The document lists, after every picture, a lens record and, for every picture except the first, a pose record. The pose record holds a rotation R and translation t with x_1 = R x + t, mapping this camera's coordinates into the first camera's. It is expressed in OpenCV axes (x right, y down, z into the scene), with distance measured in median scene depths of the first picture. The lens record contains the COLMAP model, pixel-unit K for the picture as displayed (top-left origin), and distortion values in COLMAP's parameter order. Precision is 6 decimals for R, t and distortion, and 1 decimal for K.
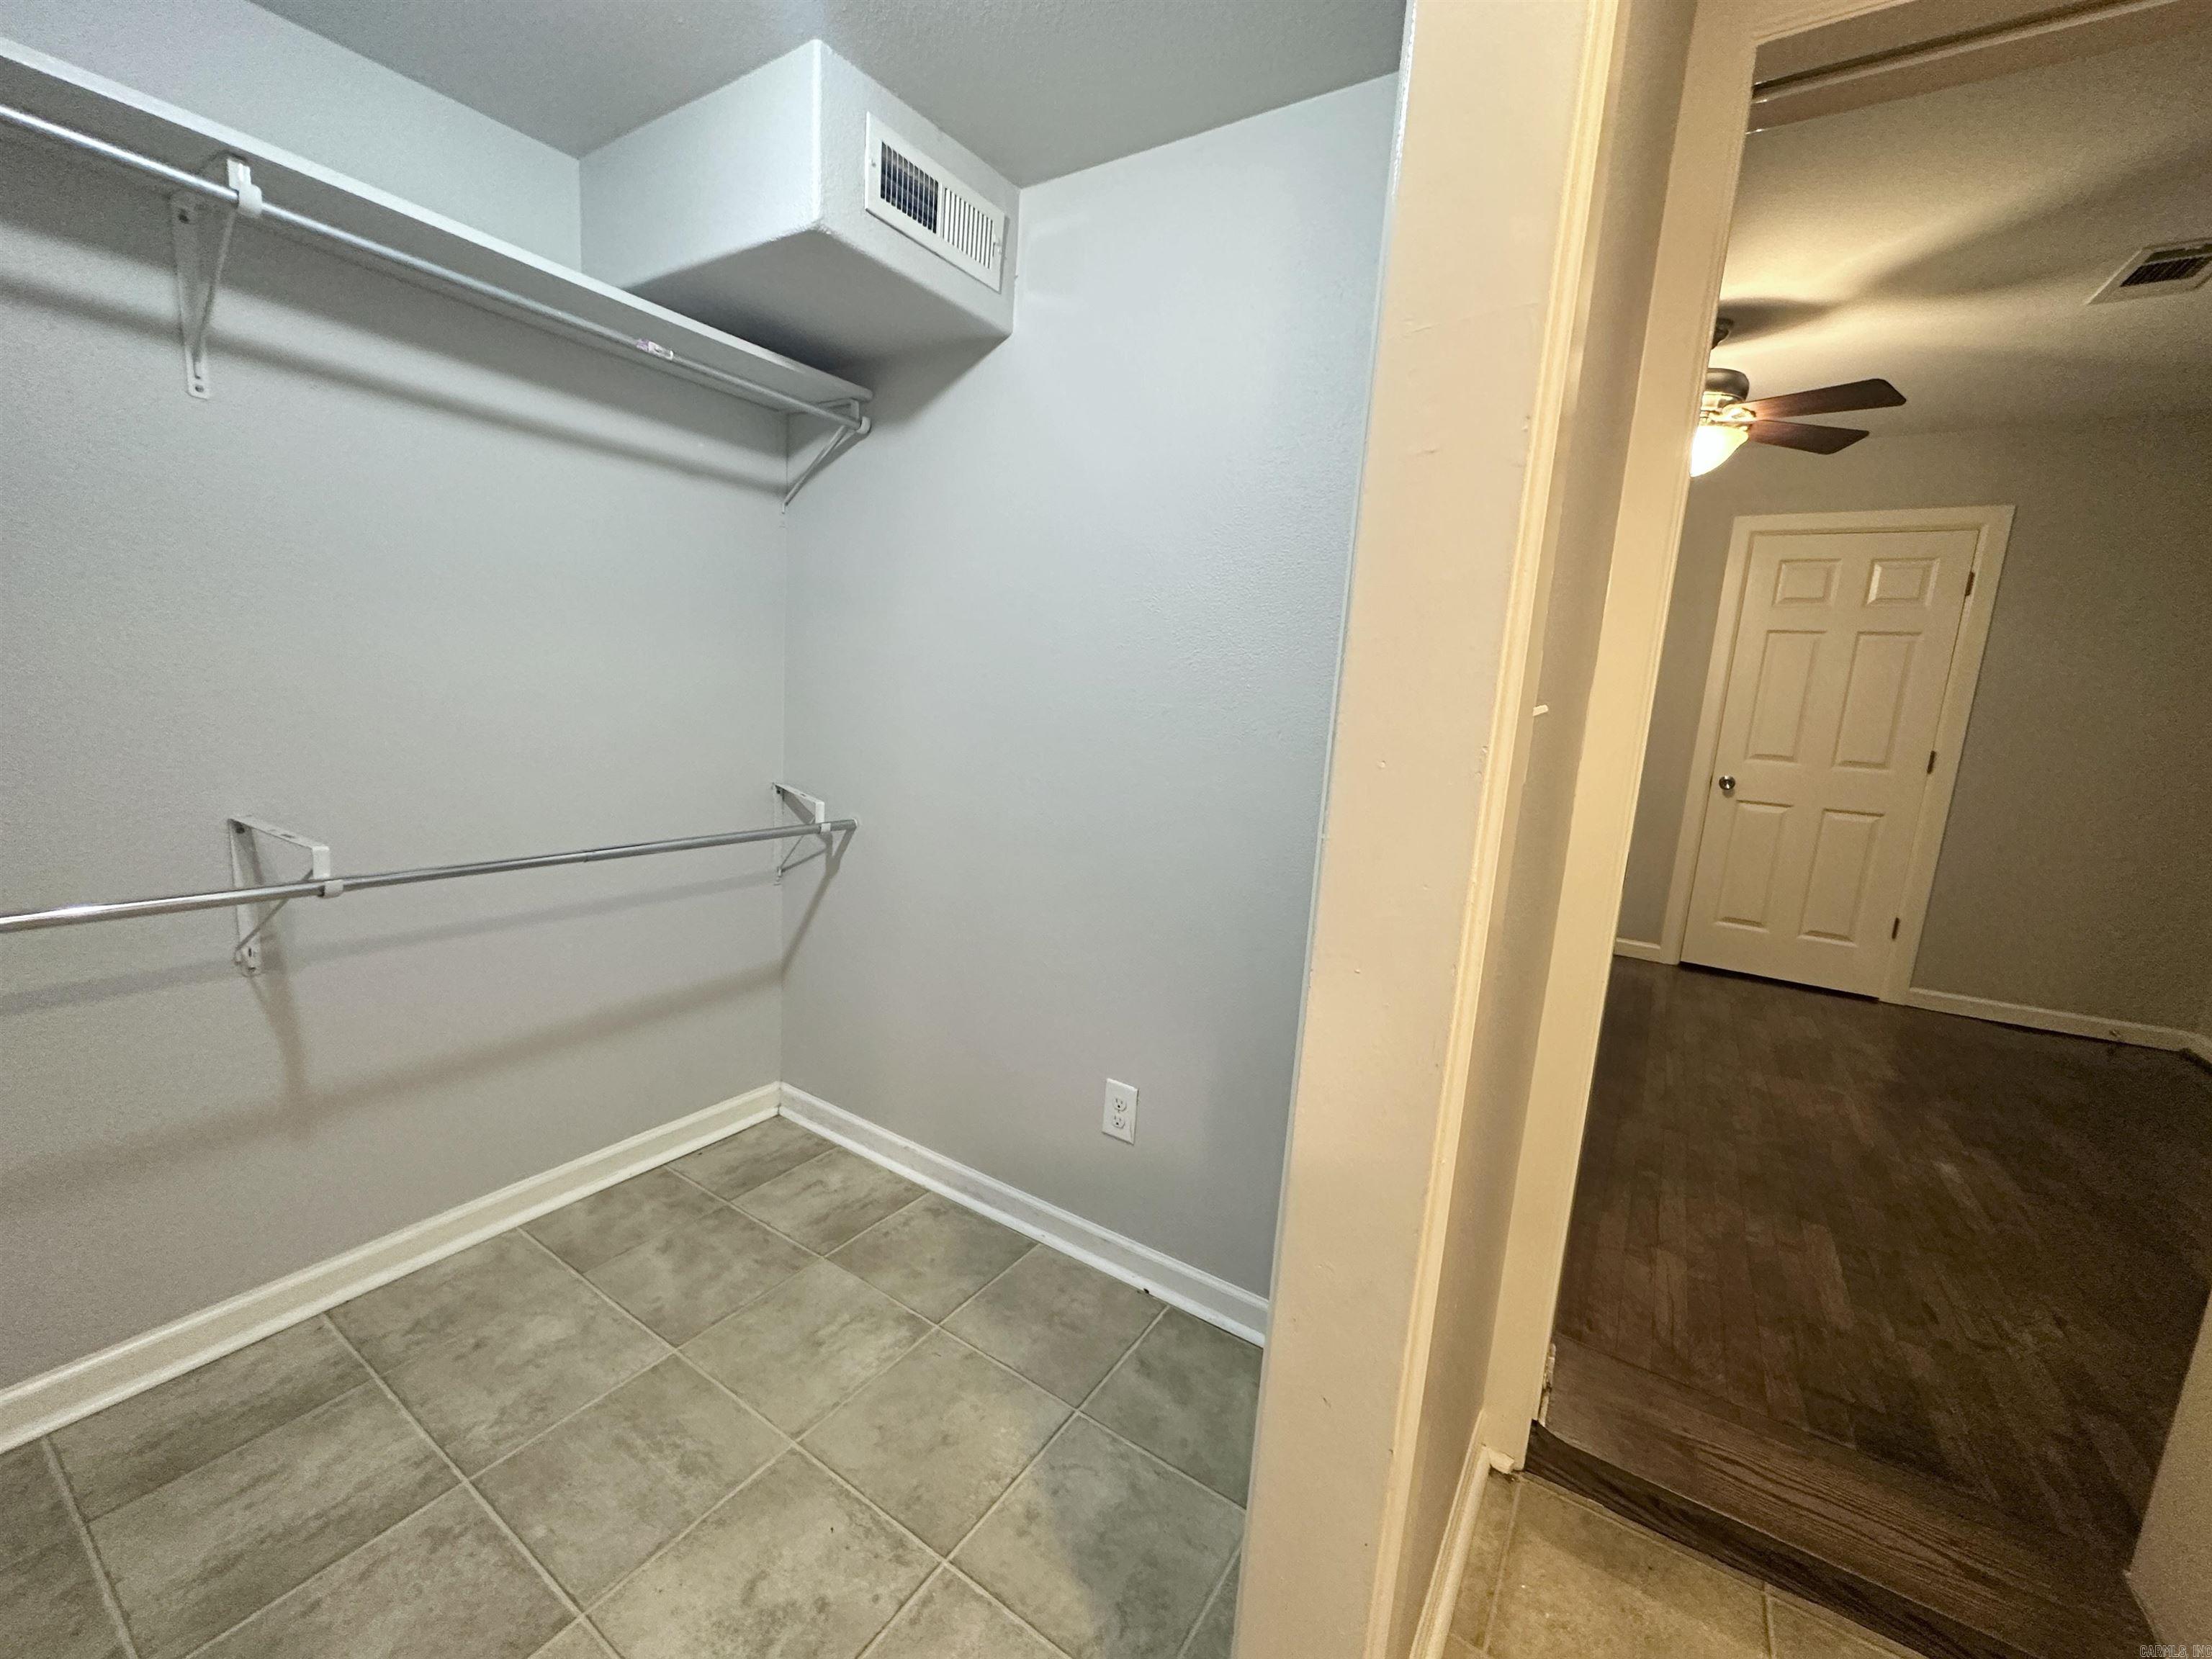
lens RADIAL K [[879.9, 0, 1124.2], [0, 879.9, 821.6], [0, 0, 1]] dist [-0.000267, 0.000043]
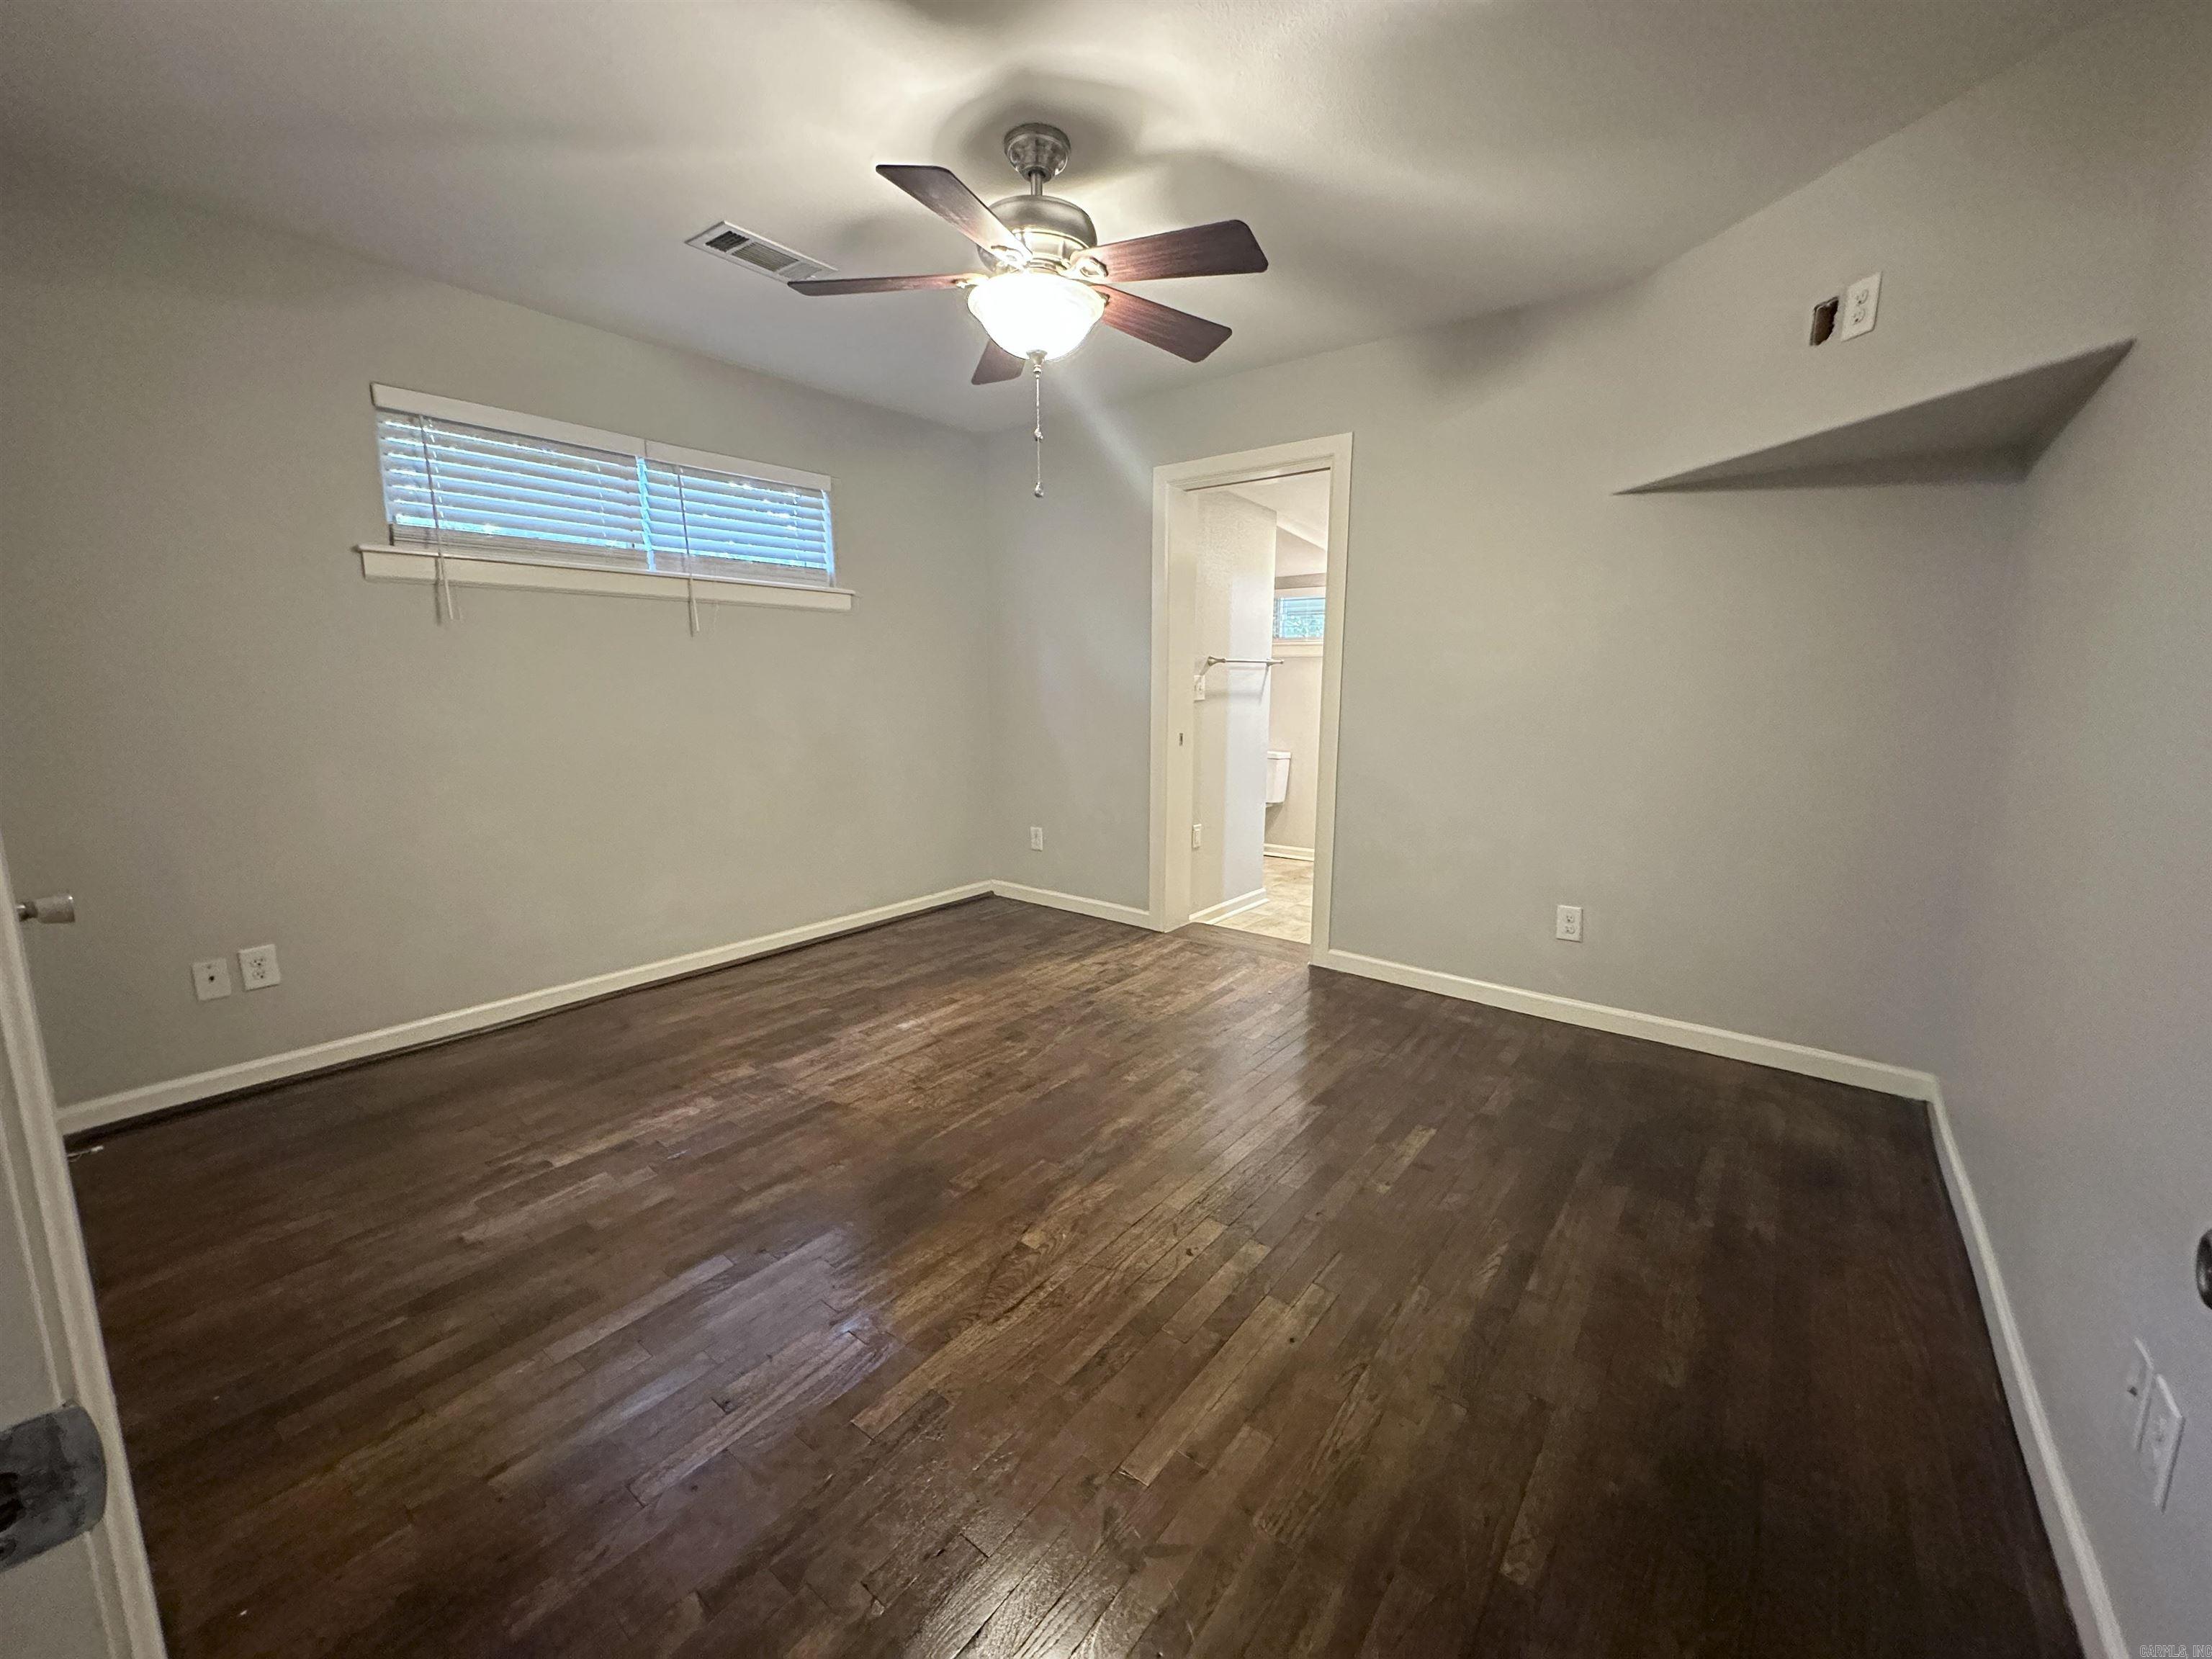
lens RADIAL K [[879.9, 0, 1124.2], [0, 879.9, 821.6], [0, 0, 1]] dist [-0.000267, 0.000043]
pose [[-0.993944, -0.081153, 0.074086, 0.593958], [-0.053791, 0.947251, 0.315948, -0.319632], [-0.095818, 0.310049, -0.945880, 2.220074]]
